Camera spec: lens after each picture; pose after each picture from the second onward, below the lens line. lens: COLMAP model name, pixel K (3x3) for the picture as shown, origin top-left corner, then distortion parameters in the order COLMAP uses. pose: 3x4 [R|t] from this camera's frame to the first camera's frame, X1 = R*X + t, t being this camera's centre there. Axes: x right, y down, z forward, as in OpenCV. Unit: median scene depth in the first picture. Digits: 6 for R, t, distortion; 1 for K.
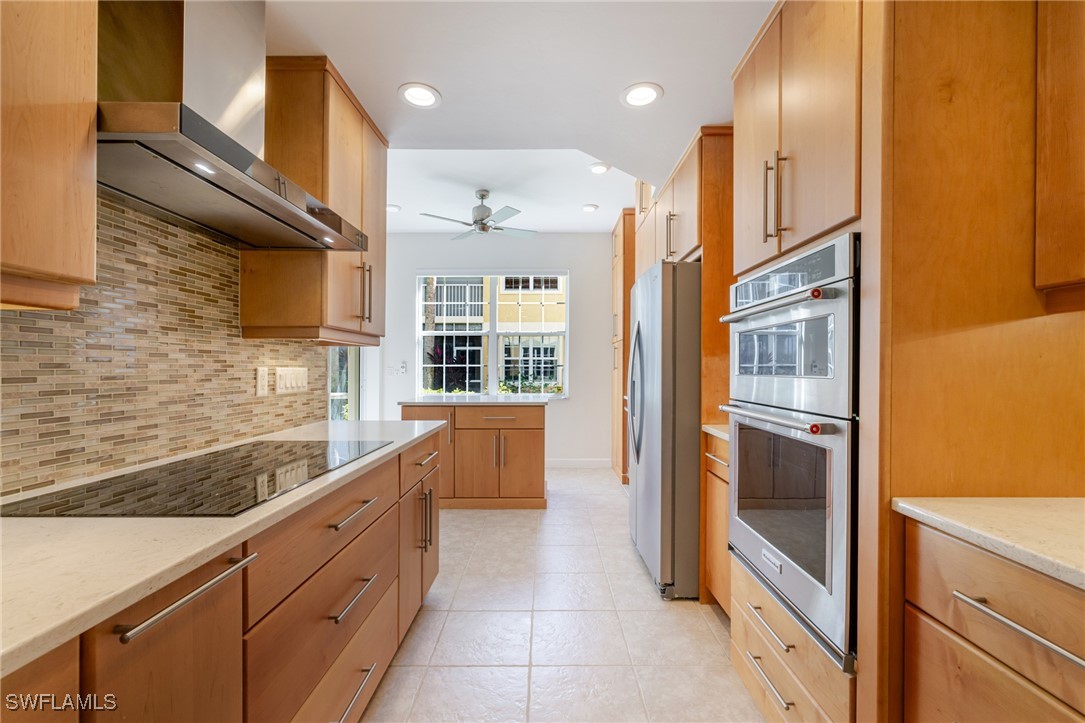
lens RADIAL K [[461.1, 0, 551.7], [0, 461.1, 366.7], [0, 0, 1]] dist [0.003465, 0.000480]
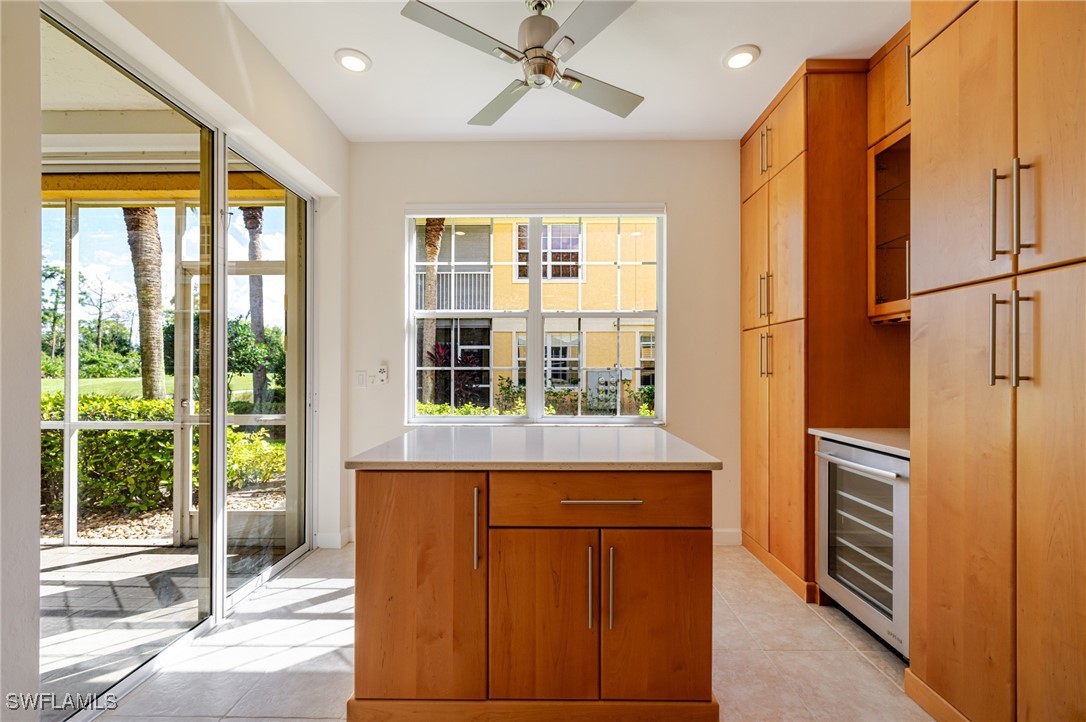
lens RADIAL K [[461.5, 0, 547.4], [0, 461.5, 372.2], [0, 0, 1]] dist [0.003465, 0.000480]
pose [[0.999942, 0.000223, -0.010722, -0.284280], [-0.000134, 0.999965, 0.008352, -0.007098], [0.010723, -0.008350, 0.999908, 1.106066]]
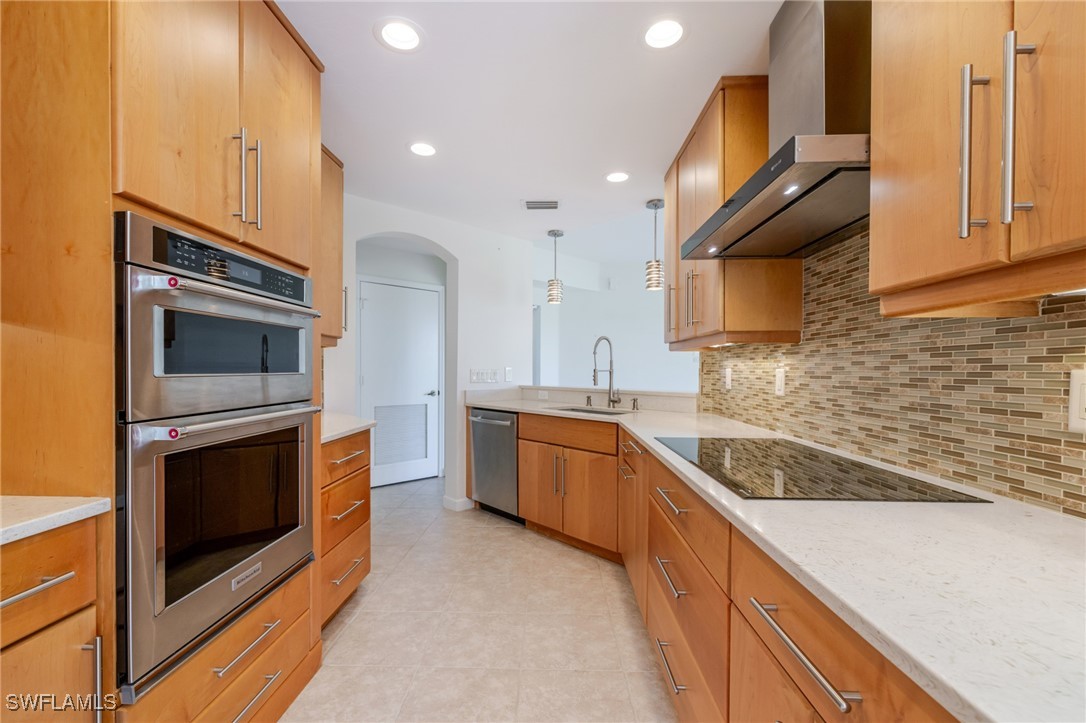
lens RADIAL K [[461.5, 0, 538.9], [0, 461.5, 370.6], [0, 0, 1]] dist [0.003465, 0.000480]
pose [[-0.999303, -0.005938, 0.036852, -0.094719], [-0.005897, 0.999982, 0.001217, 0.004491], [-0.036858, 0.000999, -0.999320, 1.336032]]
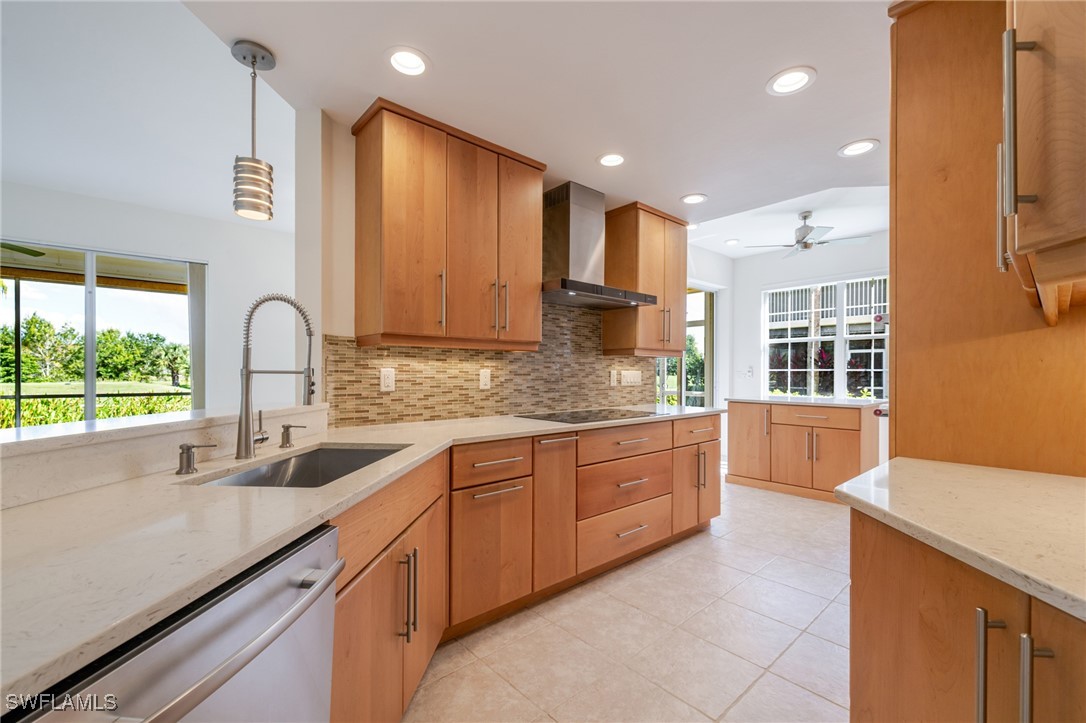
lens RADIAL K [[461.5, 0, 549.4], [0, 461.5, 367.3], [0, 0, 1]] dist [0.003465, 0.000480]
pose [[0.670871, -0.005968, -0.741550, 0.533887], [-0.001291, 0.999957, -0.009216, 0.004918], [0.741573, 0.007140, 0.670834, -0.407508]]
